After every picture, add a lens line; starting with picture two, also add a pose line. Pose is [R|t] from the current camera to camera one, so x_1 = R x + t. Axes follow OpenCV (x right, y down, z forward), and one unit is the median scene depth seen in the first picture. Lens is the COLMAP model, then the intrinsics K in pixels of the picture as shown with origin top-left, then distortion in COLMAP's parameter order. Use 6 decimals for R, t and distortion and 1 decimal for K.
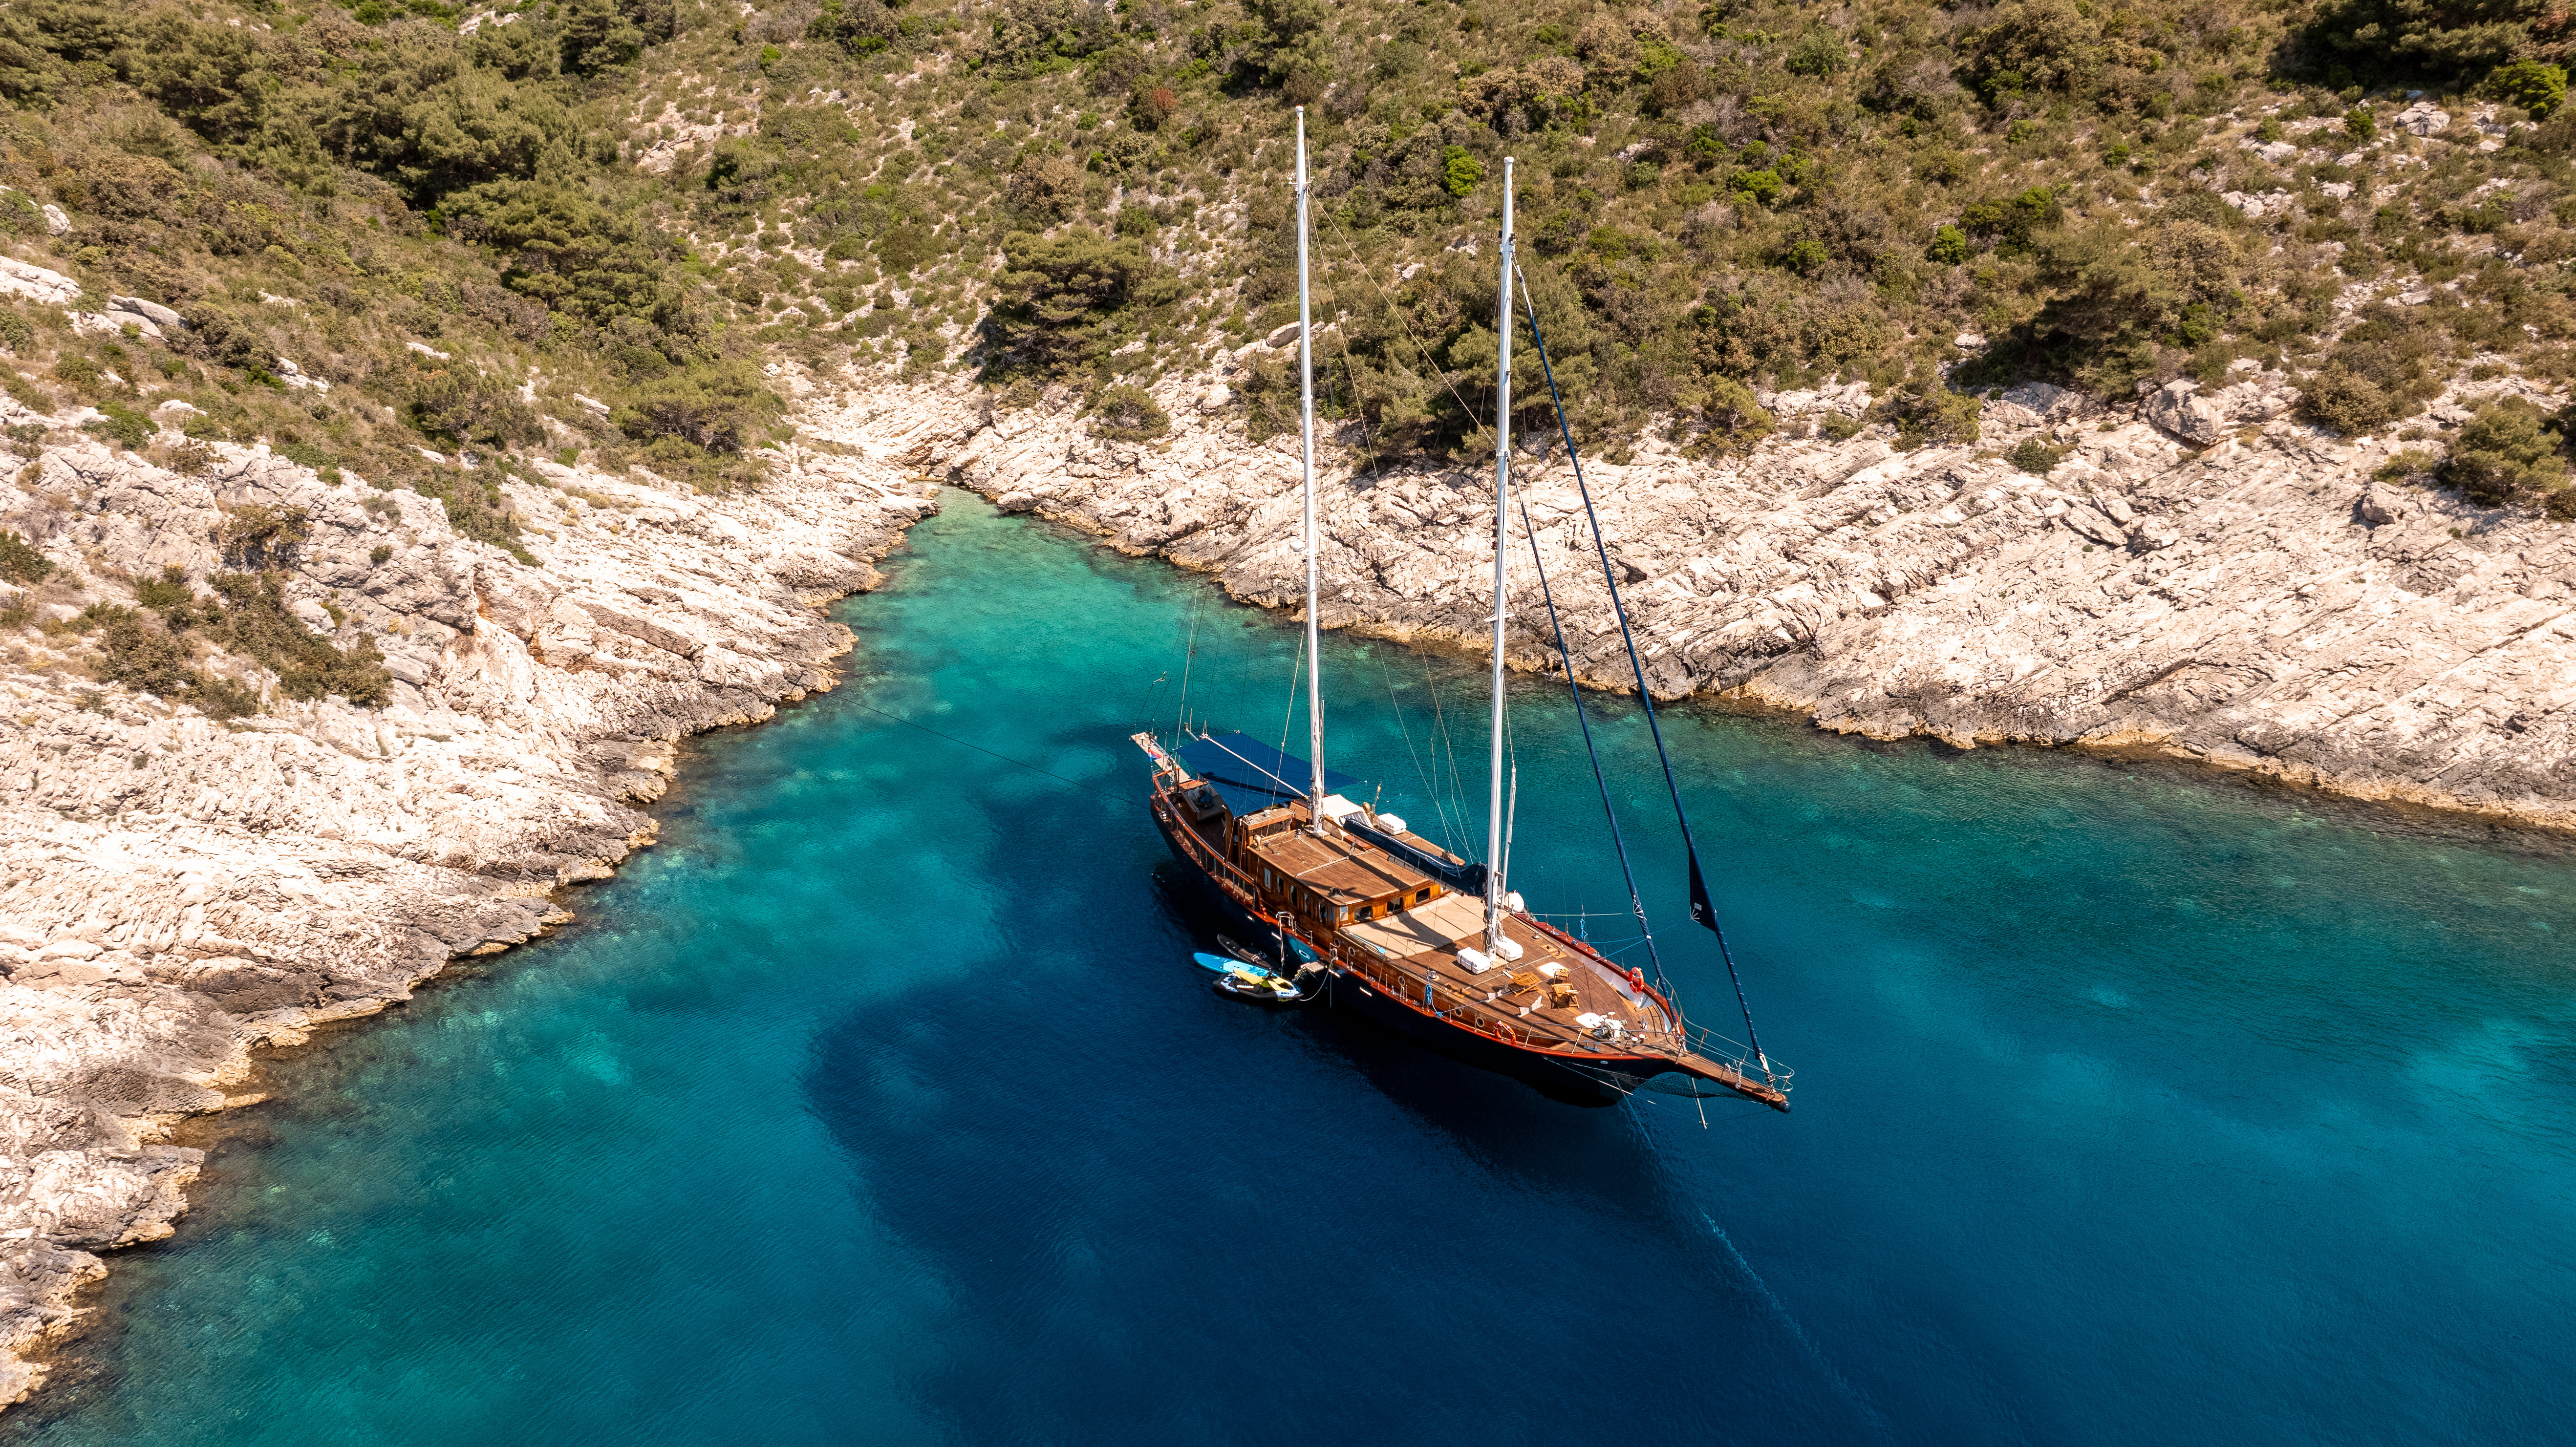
lens RADIAL K [[1815.0, 0, 1288.0], [0, 1815.0, 723.5], [0, 0, 1]] dist [-0.025697, 0.004290]
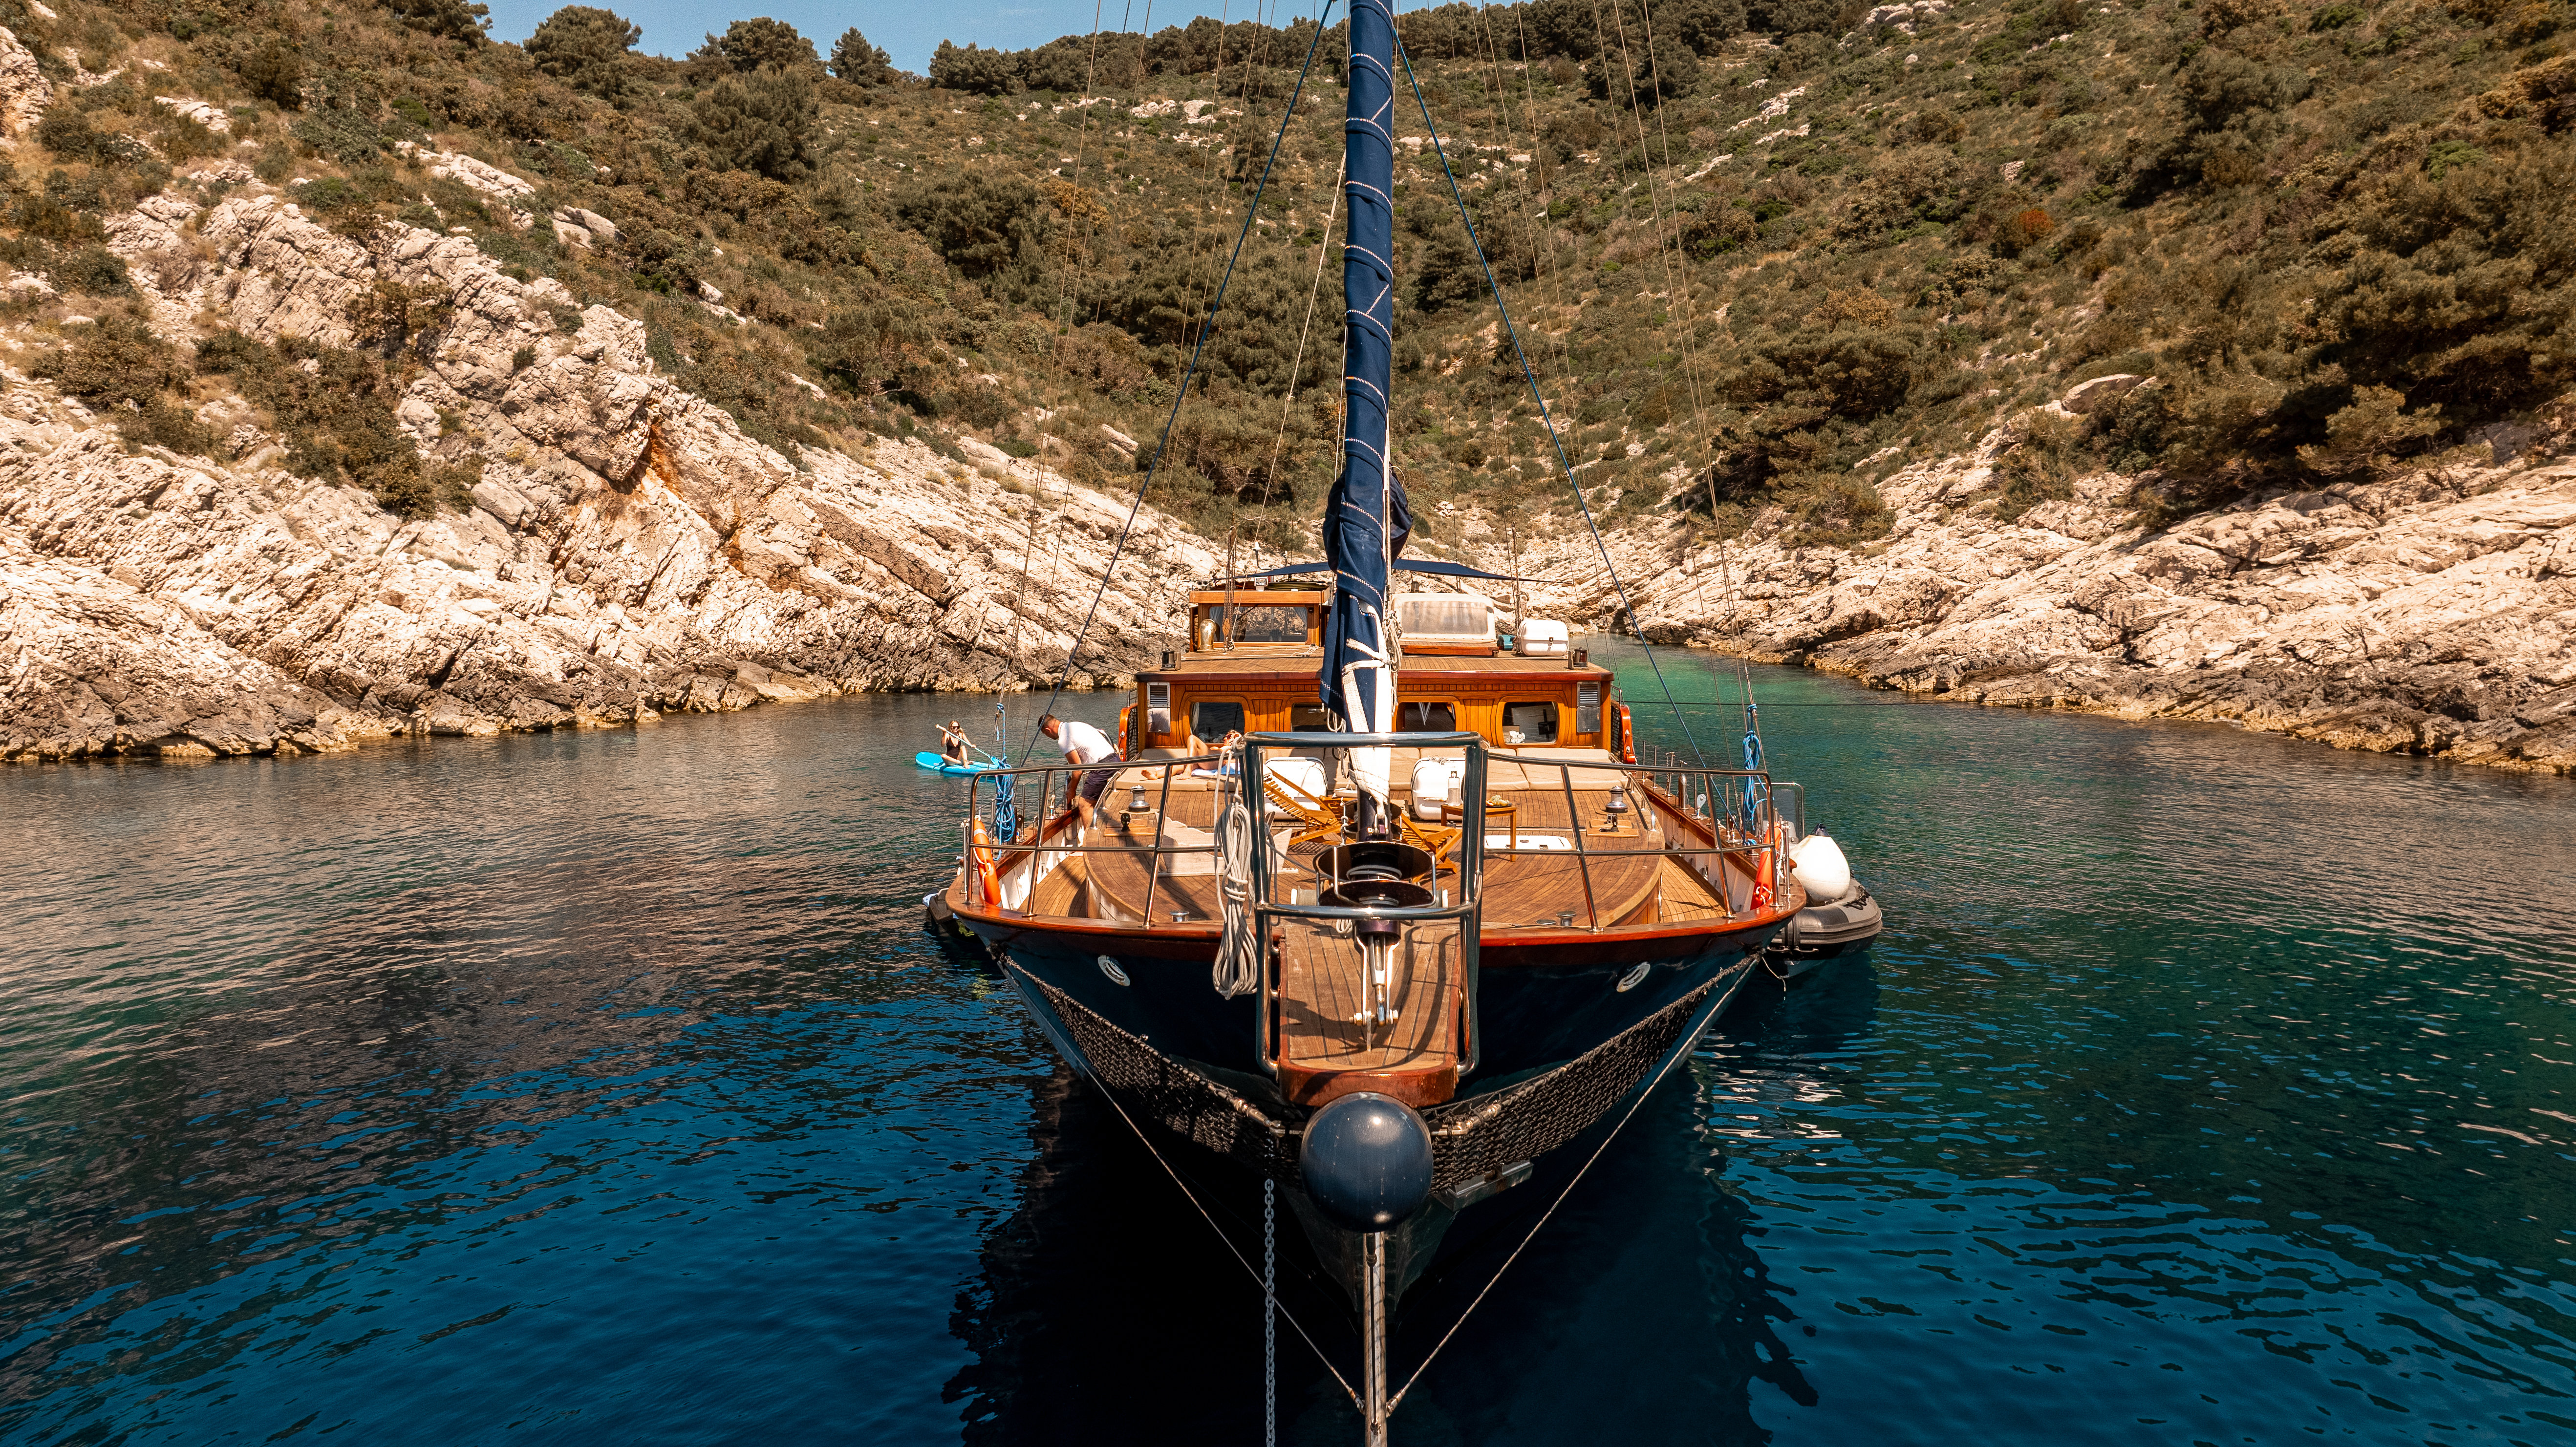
lens RADIAL K [[1815.0, 0, 1288.0], [0, 1815.0, 723.5], [0, 0, 1]] dist [-0.025697, 0.004290]
pose [[0.832397, 0.057789, -0.551159, 0.142191], [-0.207521, 0.954690, -0.213312, 0.109822], [0.513859, 0.291938, 0.806673, 0.444382]]
